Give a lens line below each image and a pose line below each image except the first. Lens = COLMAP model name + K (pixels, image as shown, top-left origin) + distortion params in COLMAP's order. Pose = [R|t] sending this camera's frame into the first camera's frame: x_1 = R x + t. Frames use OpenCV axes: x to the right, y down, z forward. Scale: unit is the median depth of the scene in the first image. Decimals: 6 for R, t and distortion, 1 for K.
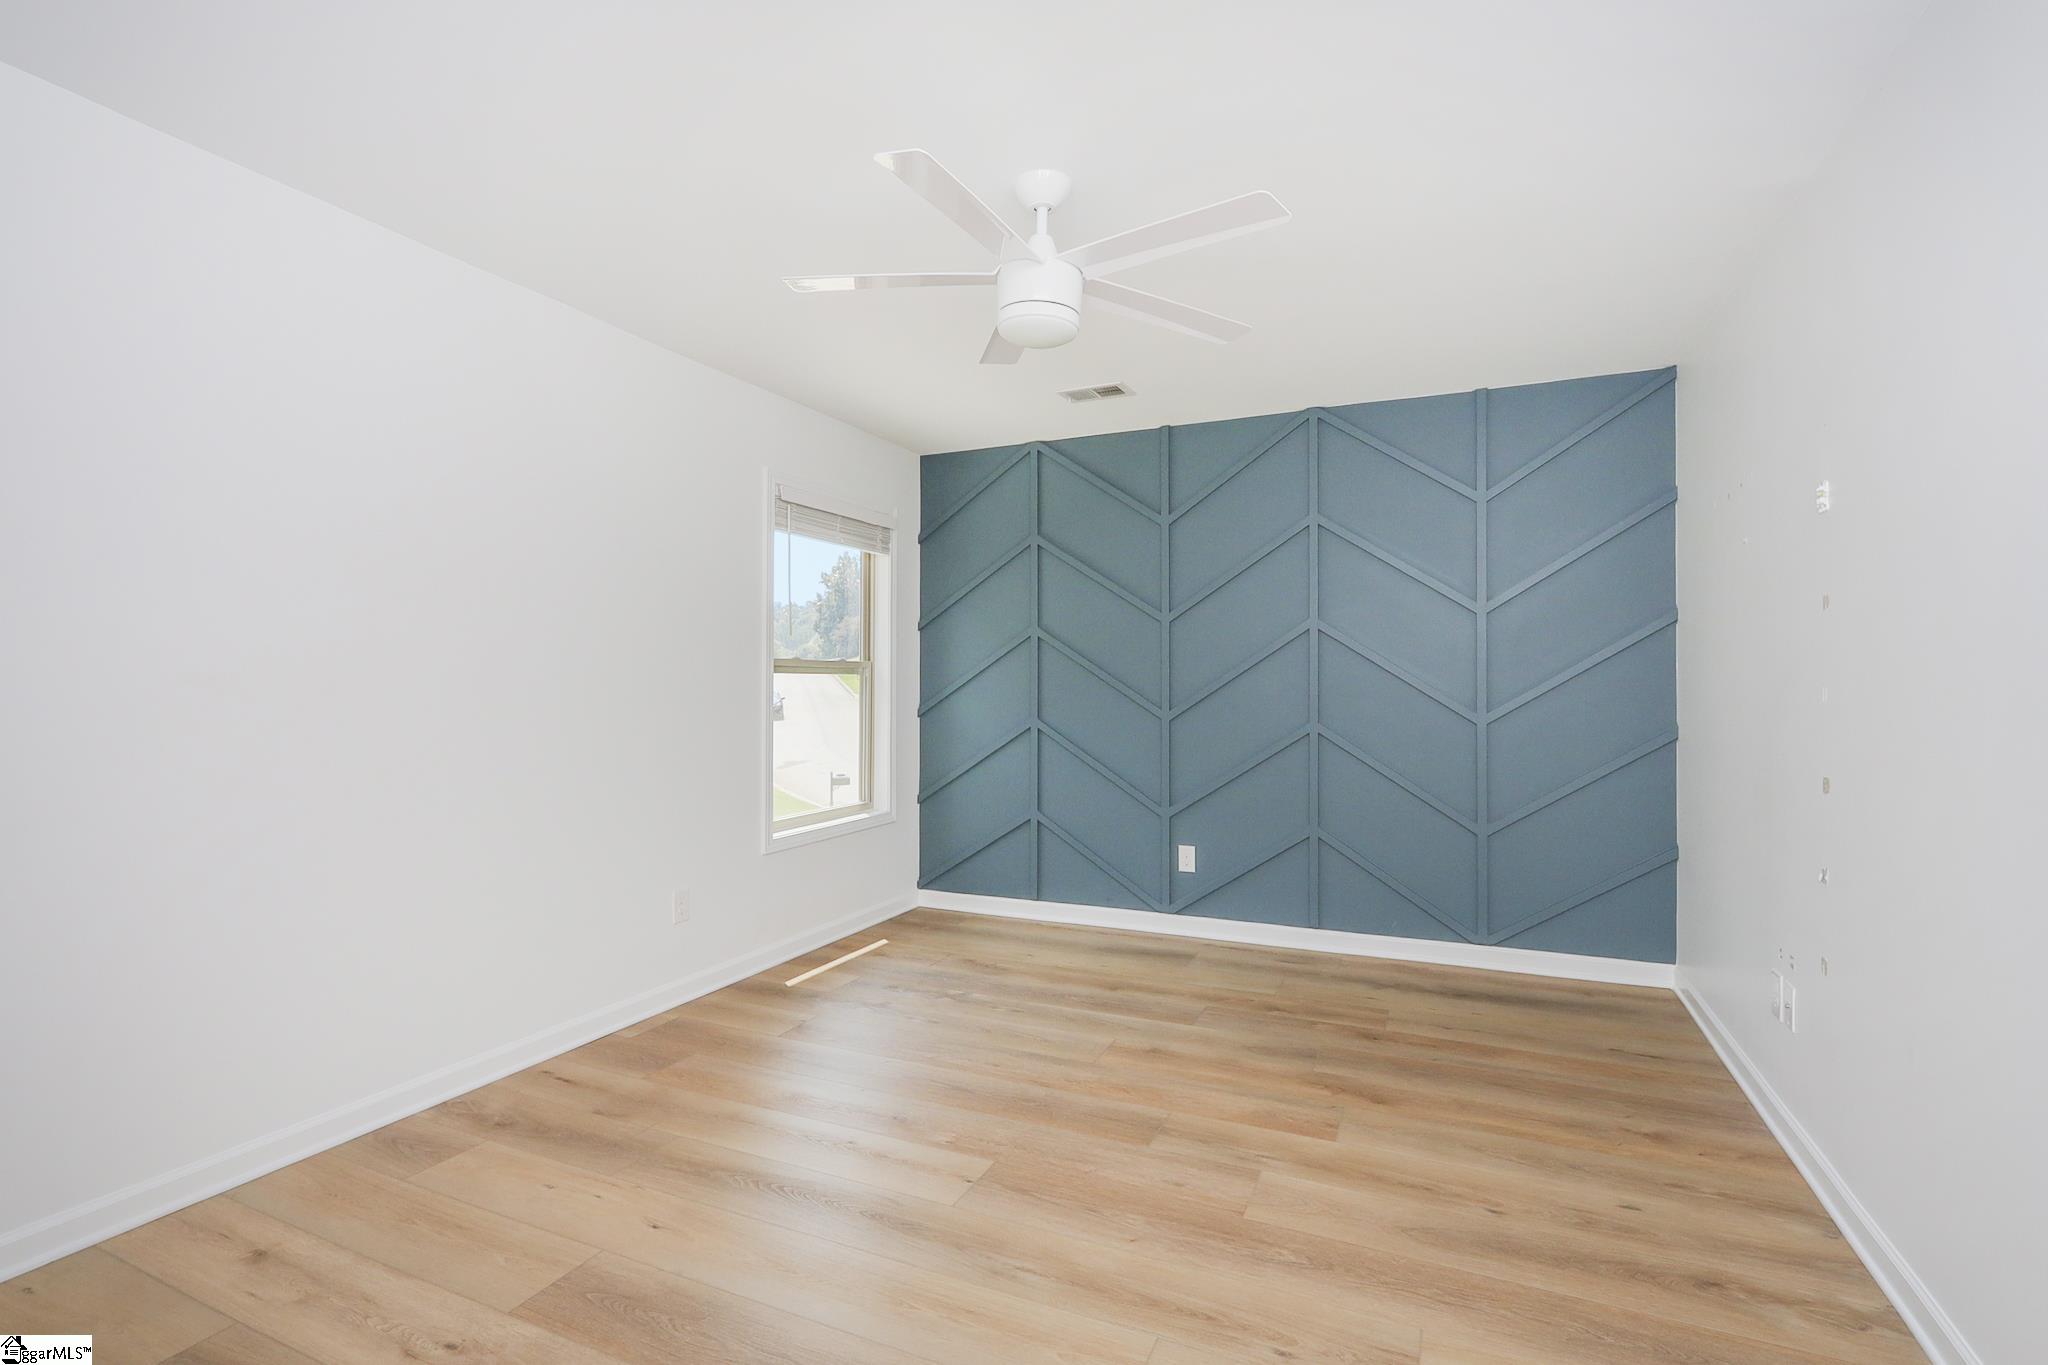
lens RADIAL K [[948.6, 0, 1026.9], [0, 948.6, 659.3], [0, 0, 1]] dist [-0.000964, -0.000938]
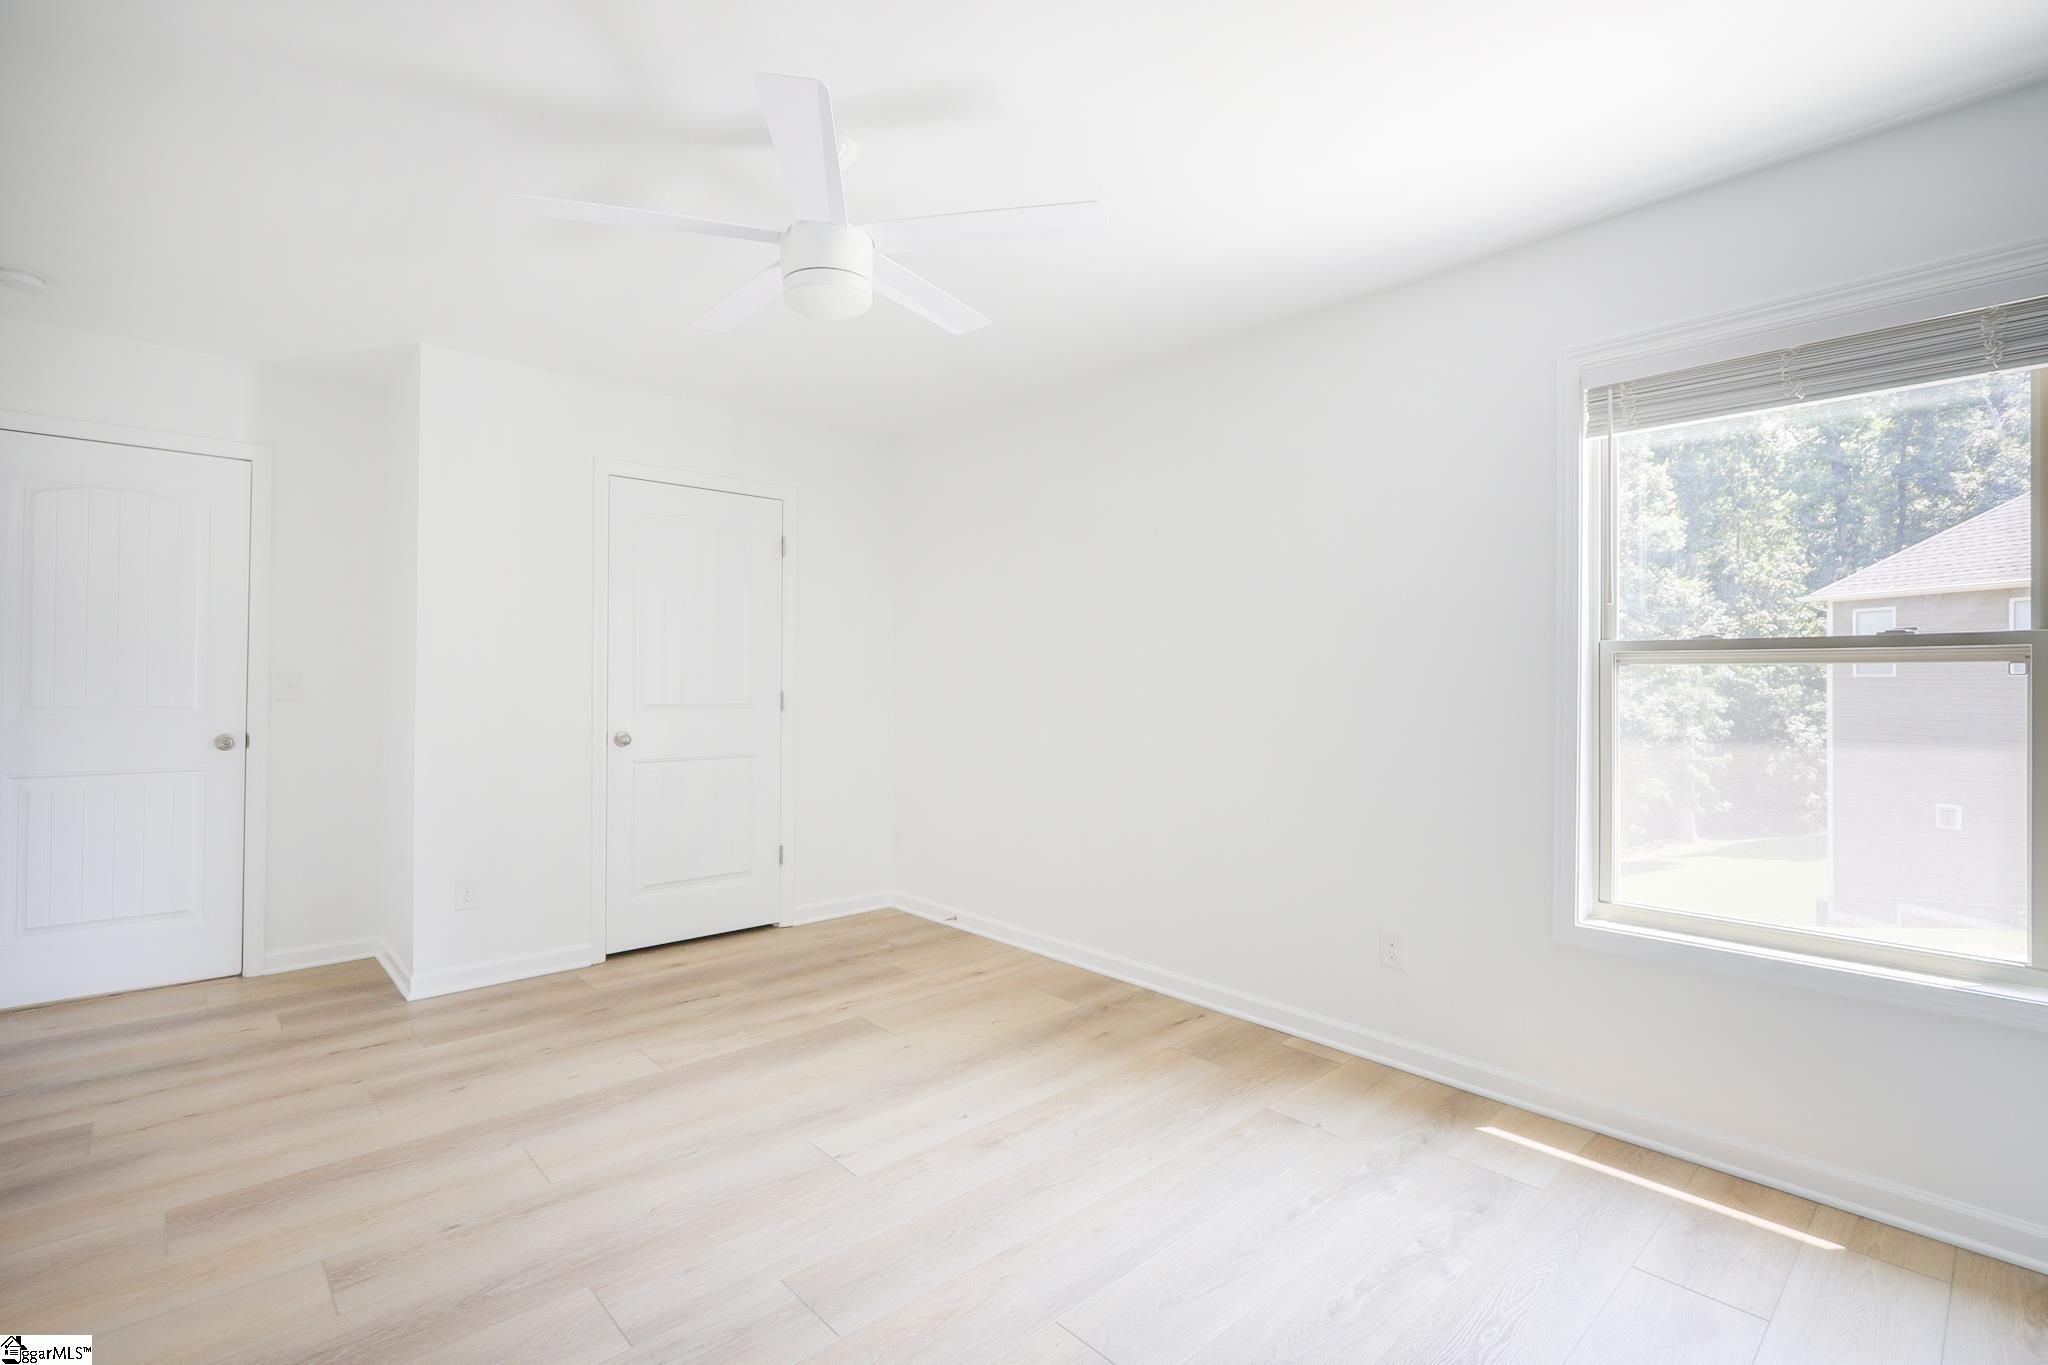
lens RADIAL K [[948.6, 0, 1026.9], [0, 948.6, 659.3], [0, 0, 1]] dist [-0.000964, -0.000938]
pose [[-0.390477, -0.014625, -0.920497, 0.449039], [0.025712, 0.999311, -0.026784, 0.017897], [0.920254, -0.034127, -0.389831, 0.877089]]
